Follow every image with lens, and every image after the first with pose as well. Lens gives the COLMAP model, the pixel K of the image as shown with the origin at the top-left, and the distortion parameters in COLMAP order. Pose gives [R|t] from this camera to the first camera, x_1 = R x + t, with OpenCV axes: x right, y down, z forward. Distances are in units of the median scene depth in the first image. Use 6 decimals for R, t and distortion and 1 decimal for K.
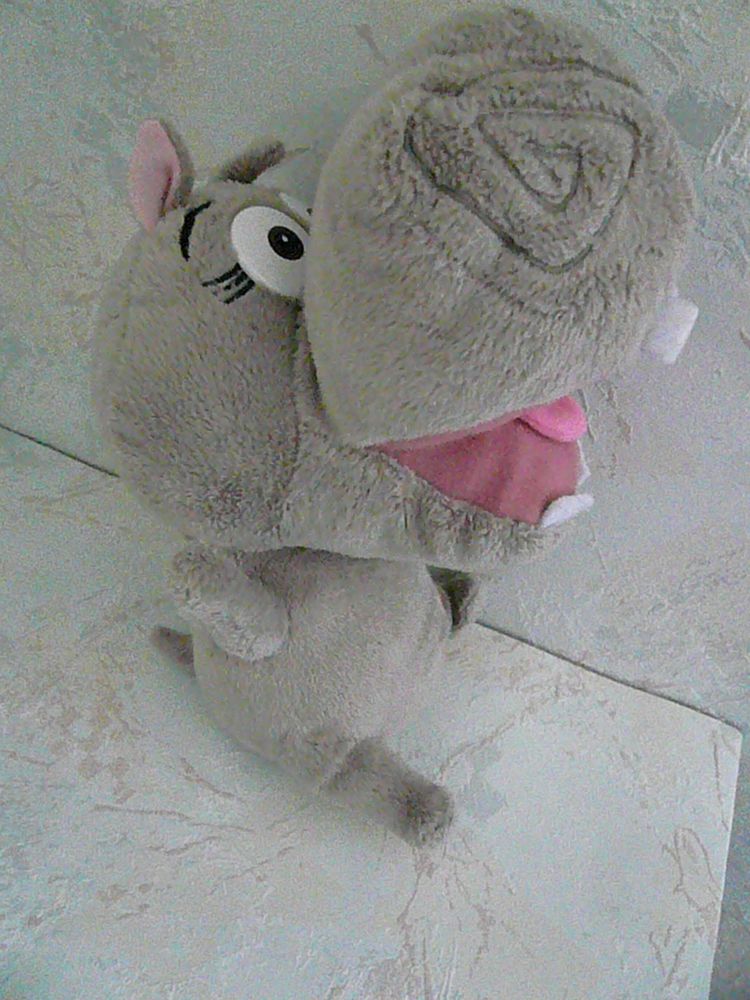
lens RADIAL K [[822.8, 0, 380.0], [0, 822.8, 500.0], [0, 0, 1]] dist [-0.063031, 0.032309]
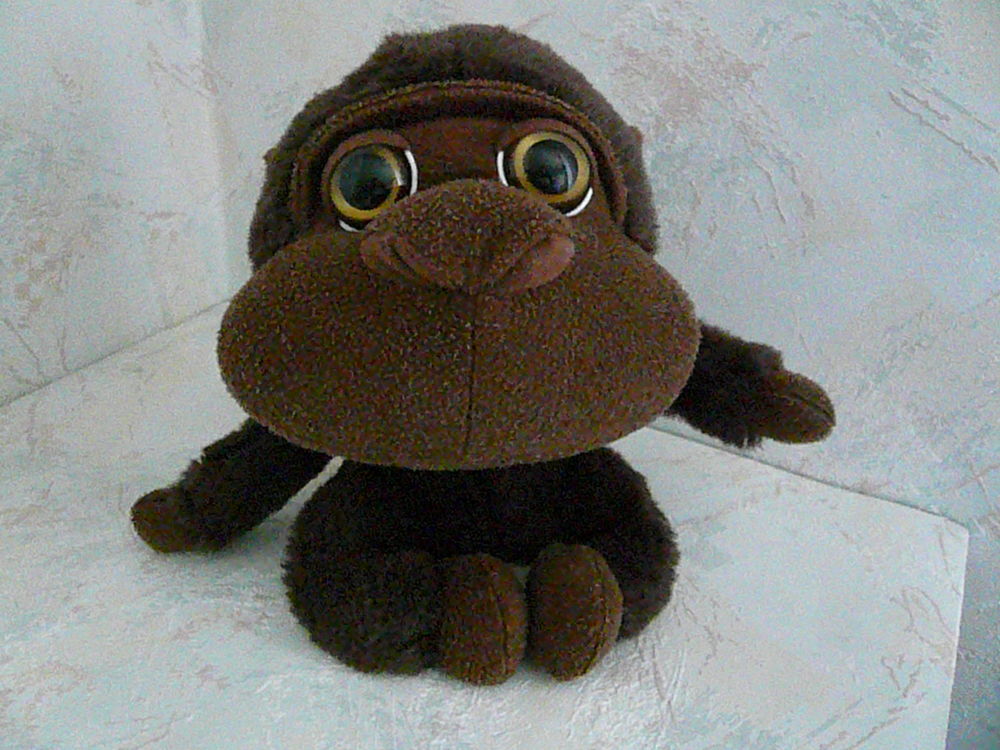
lens RADIAL K [[822.8, 0, 494.6], [0, 822.8, 360.9], [0, 0, 1]] dist [-0.063031, 0.032309]
pose [[0.989940, -0.015277, -0.140658, 0.004830], [-0.028157, 0.952995, -0.301676, 0.467860], [0.138655, 0.302602, 0.942978, -0.116157]]
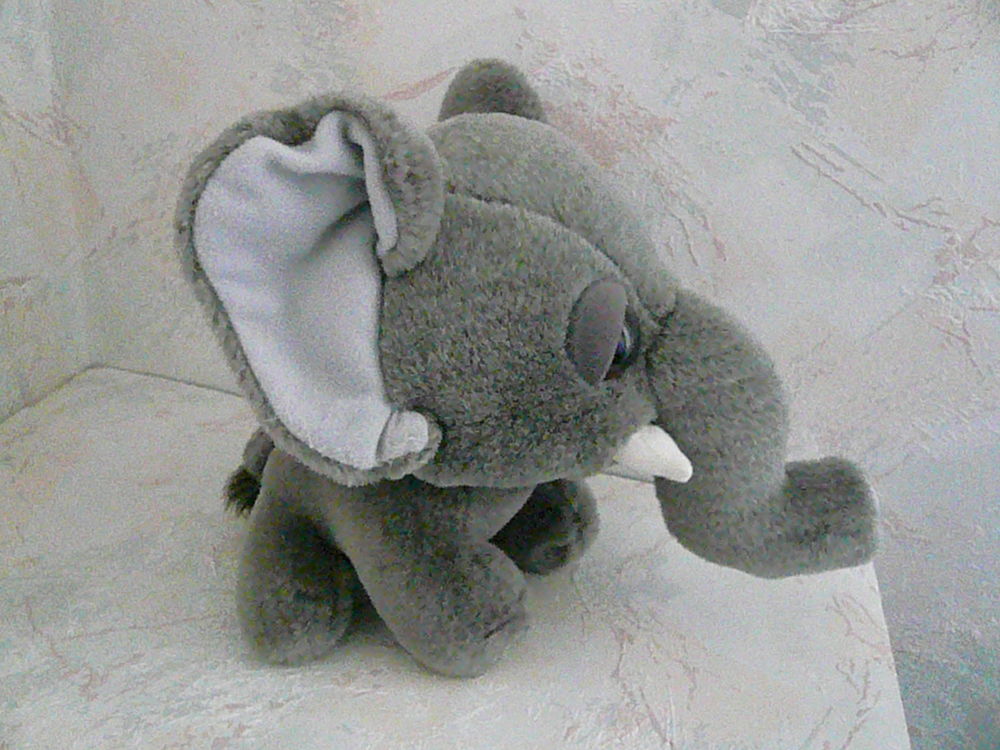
lens RADIAL K [[822.8, 0, 492.3], [0, 822.8, 366.5], [0, 0, 1]] dist [-0.063031, 0.032309]
pose [[0.990404, -0.095810, 0.099605, -0.186924], [0.121618, 0.946529, -0.298817, 0.396965], [-0.065649, 0.308063, 0.949098, -0.131963]]
